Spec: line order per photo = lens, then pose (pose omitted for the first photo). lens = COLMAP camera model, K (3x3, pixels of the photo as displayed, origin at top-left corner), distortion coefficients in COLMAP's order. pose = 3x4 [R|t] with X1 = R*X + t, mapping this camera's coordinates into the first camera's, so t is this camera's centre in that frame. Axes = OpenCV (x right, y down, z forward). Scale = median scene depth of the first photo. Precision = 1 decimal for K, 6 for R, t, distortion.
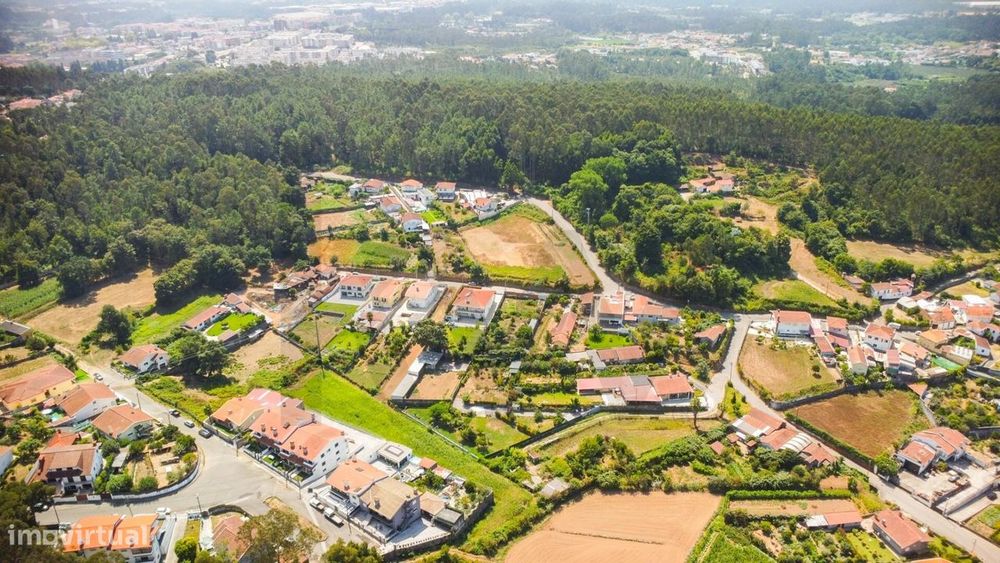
lens RADIAL K [[728.4, 0, 503.6], [0, 728.4, 279.7], [0, 0, 1]] dist [-0.023835, -0.011918]
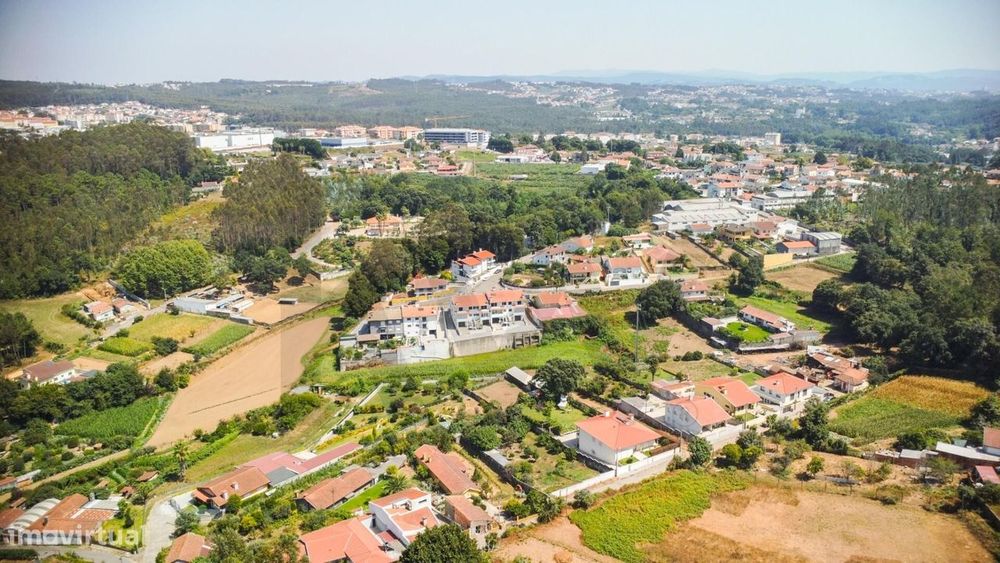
lens RADIAL K [[728.4, 0, 503.6], [0, 728.4, 279.7], [0, 0, 1]] dist [-0.023835, -0.011918]
pose [[-0.717861, 0.191243, -0.669404, 0.404815], [-0.268738, 0.810883, 0.519854, -0.363250], [0.642227, 0.553078, -0.530707, 1.246565]]
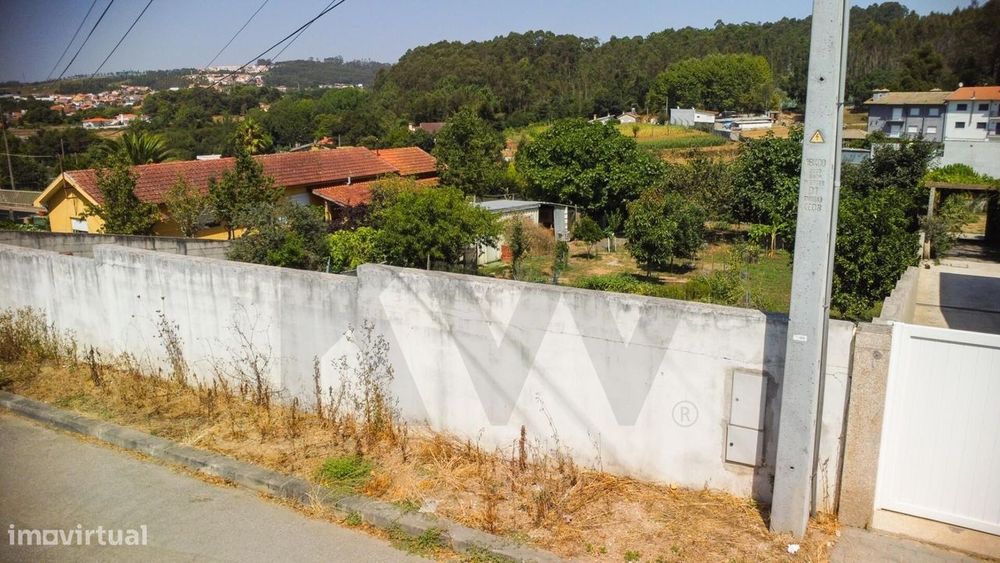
lens RADIAL K [[728.4, 0, 503.6], [0, 728.4, 279.7], [0, 0, 1]] dist [-0.023835, -0.011918]
pose [[-0.960689, -0.042463, 0.274359, 0.006230], [0.136428, 0.788471, 0.599750, 0.002480], [-0.241791, 0.613604, -0.751683, 1.104161]]
